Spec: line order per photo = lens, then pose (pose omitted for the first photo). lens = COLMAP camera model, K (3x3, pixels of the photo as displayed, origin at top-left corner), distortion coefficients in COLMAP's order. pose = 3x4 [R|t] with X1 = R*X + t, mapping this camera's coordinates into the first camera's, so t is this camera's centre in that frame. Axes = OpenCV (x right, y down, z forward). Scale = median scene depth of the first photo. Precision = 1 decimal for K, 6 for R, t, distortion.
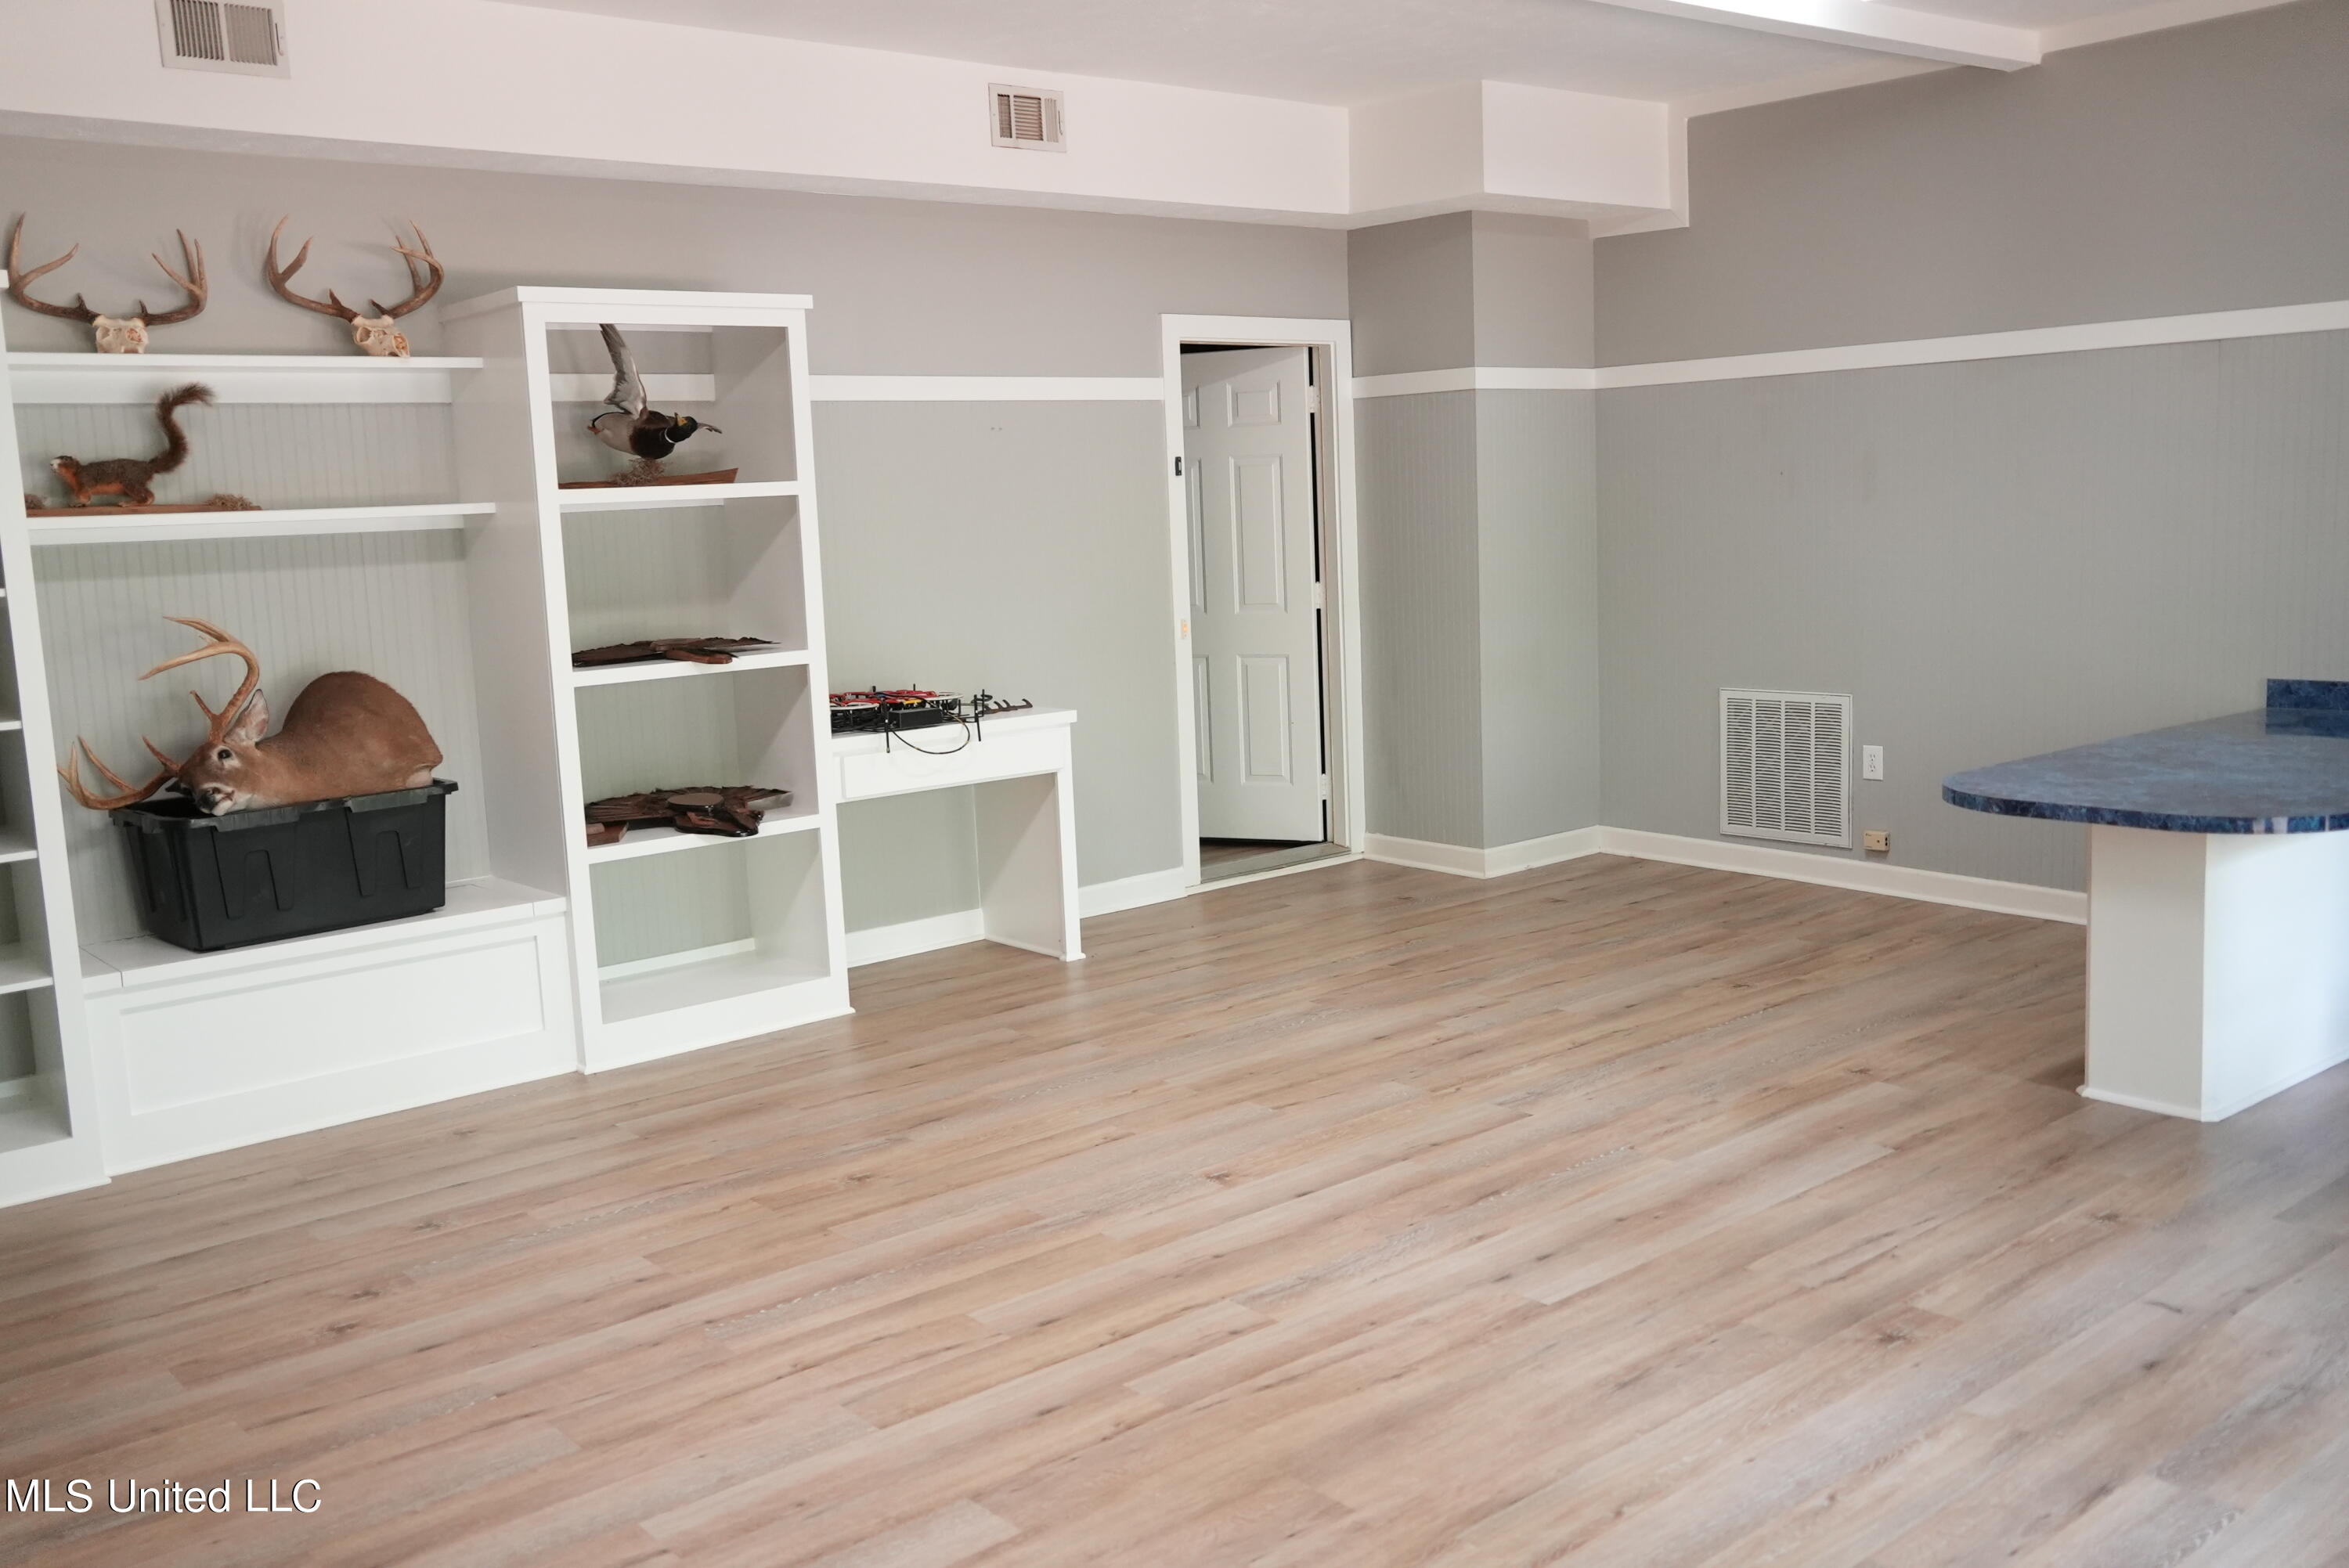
lens RADIAL K [[2018.8, 0, 1179.4], [0, 2018.8, 780.6], [0, 0, 1]] dist [-0.030457, 0.050243]
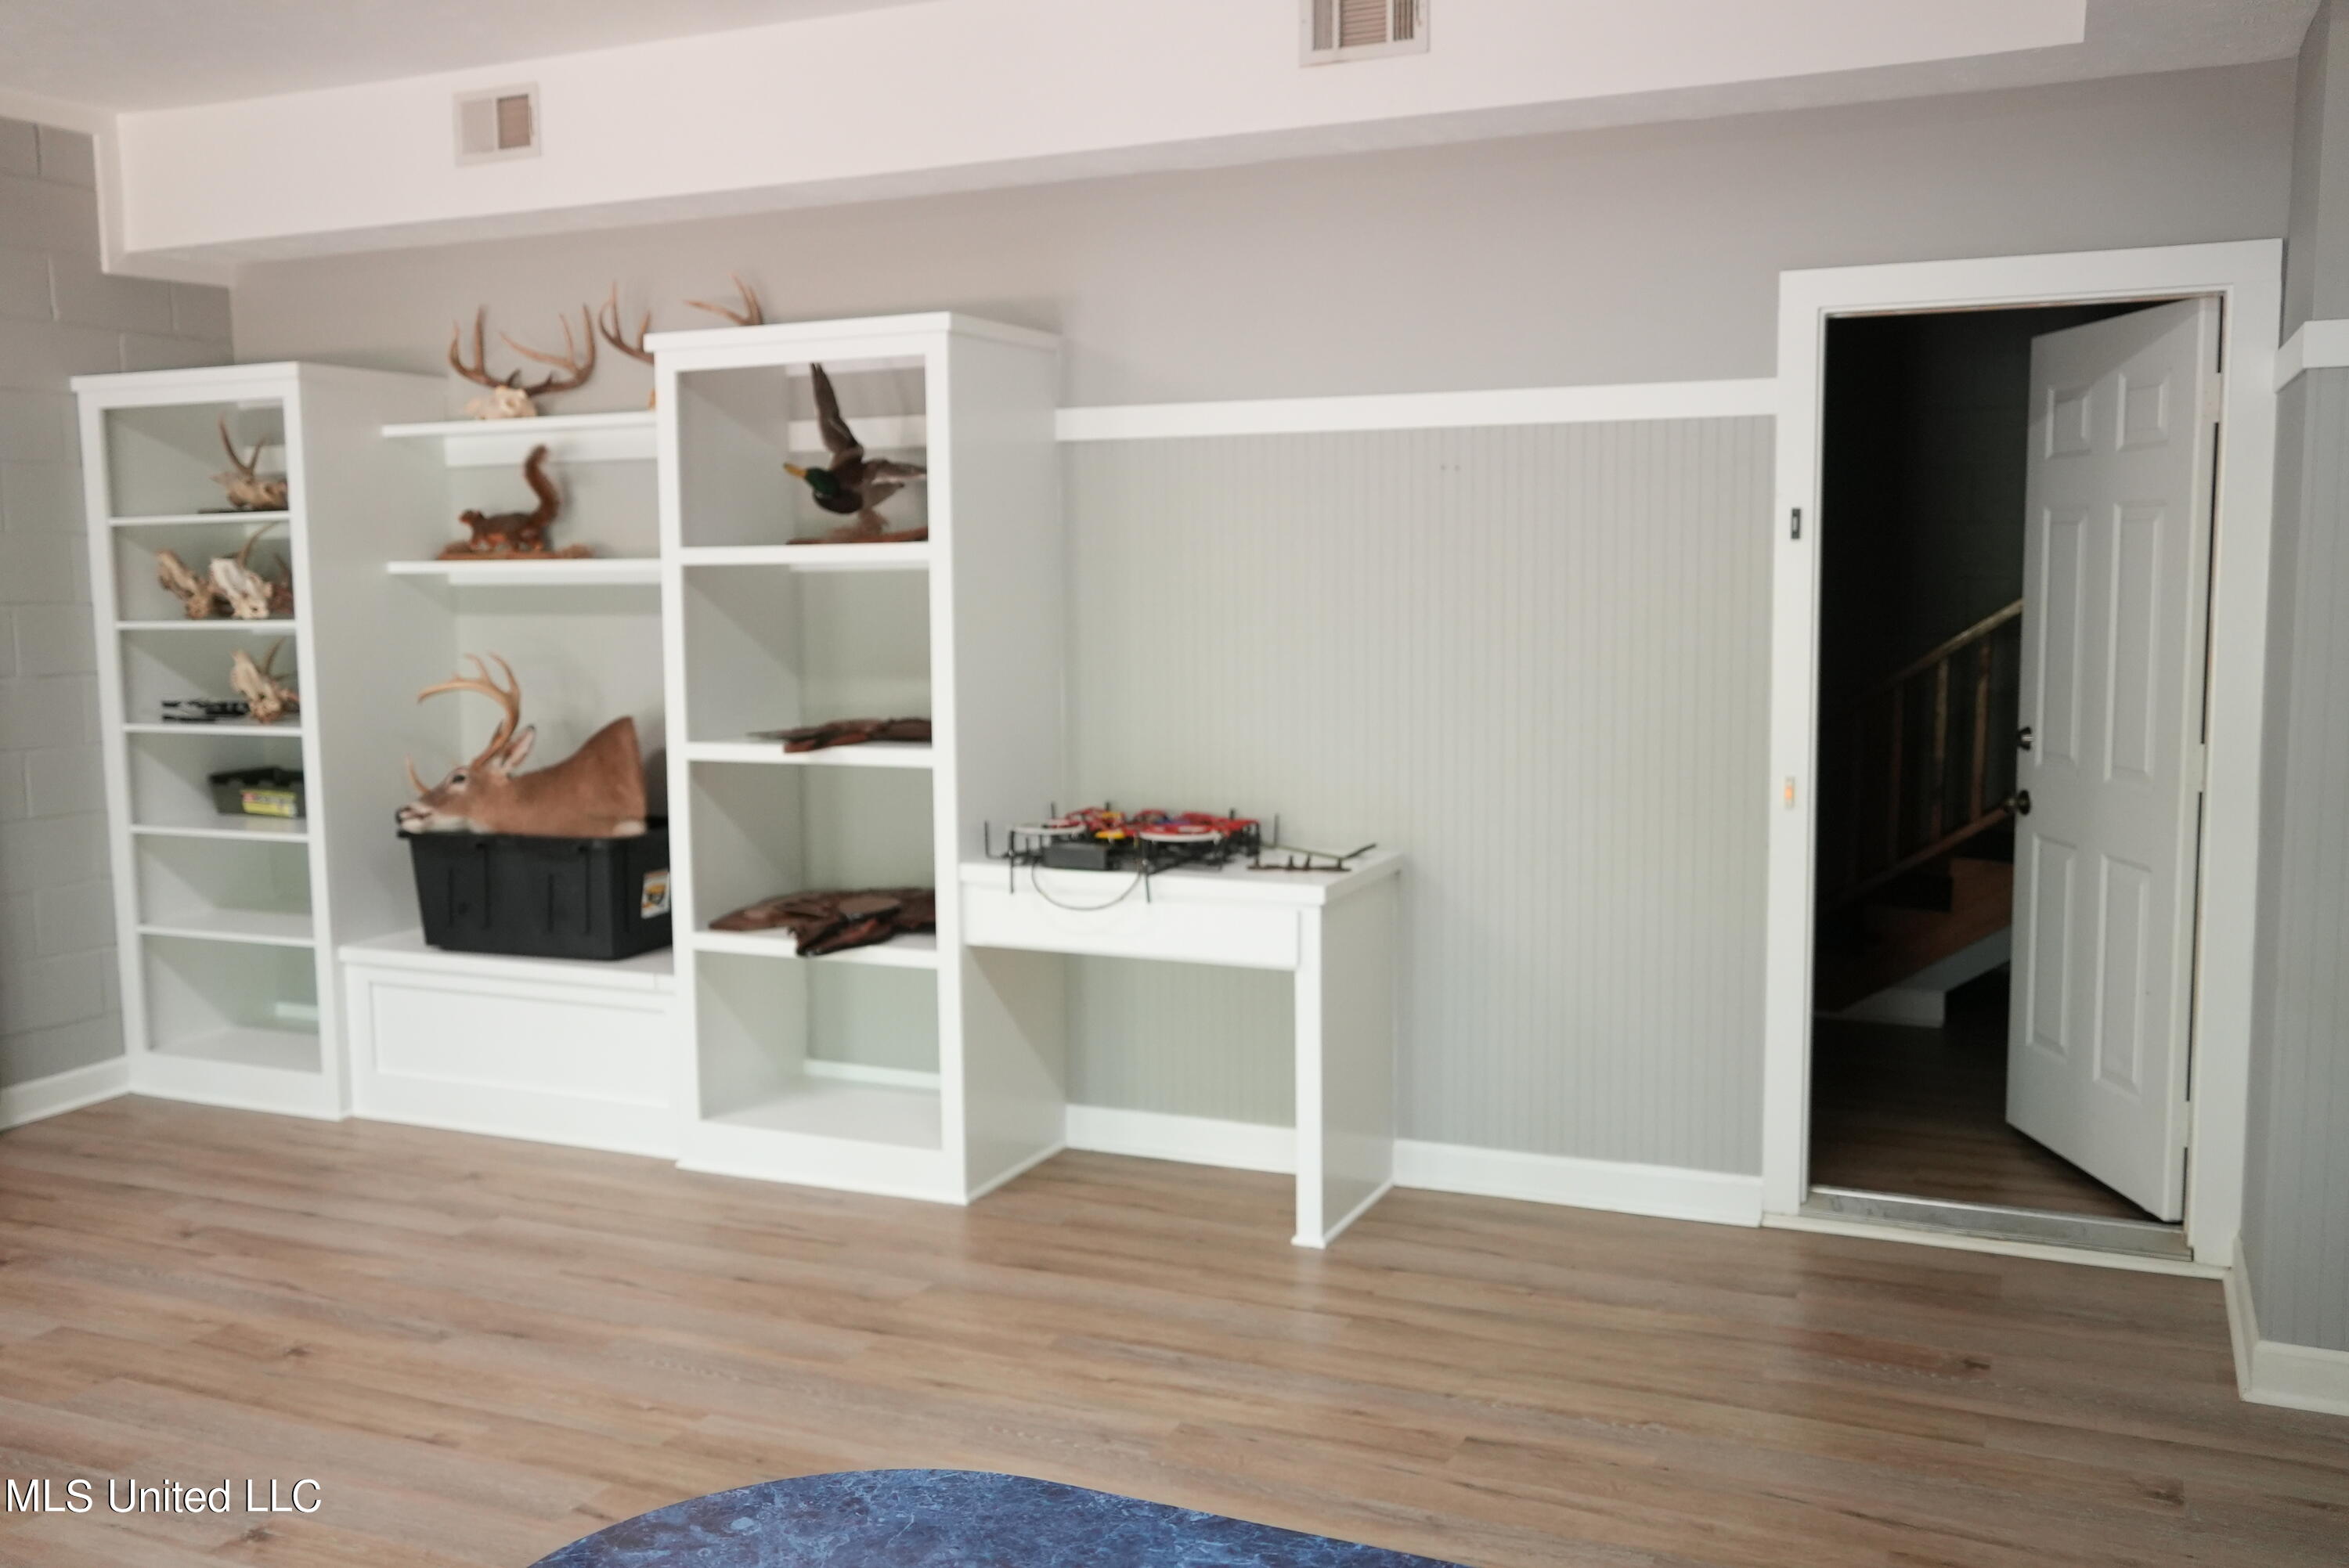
lens RADIAL K [[2018.8, 0, 1180.2], [0, 2018.8, 785.9], [0, 0, 1]] dist [-0.030457, 0.050243]
pose [[0.434453, 0.132799, -0.890851, 0.588188], [-0.133479, 0.987642, 0.082132, -0.131162], [0.890749, 0.083227, 0.446810, 0.729022]]
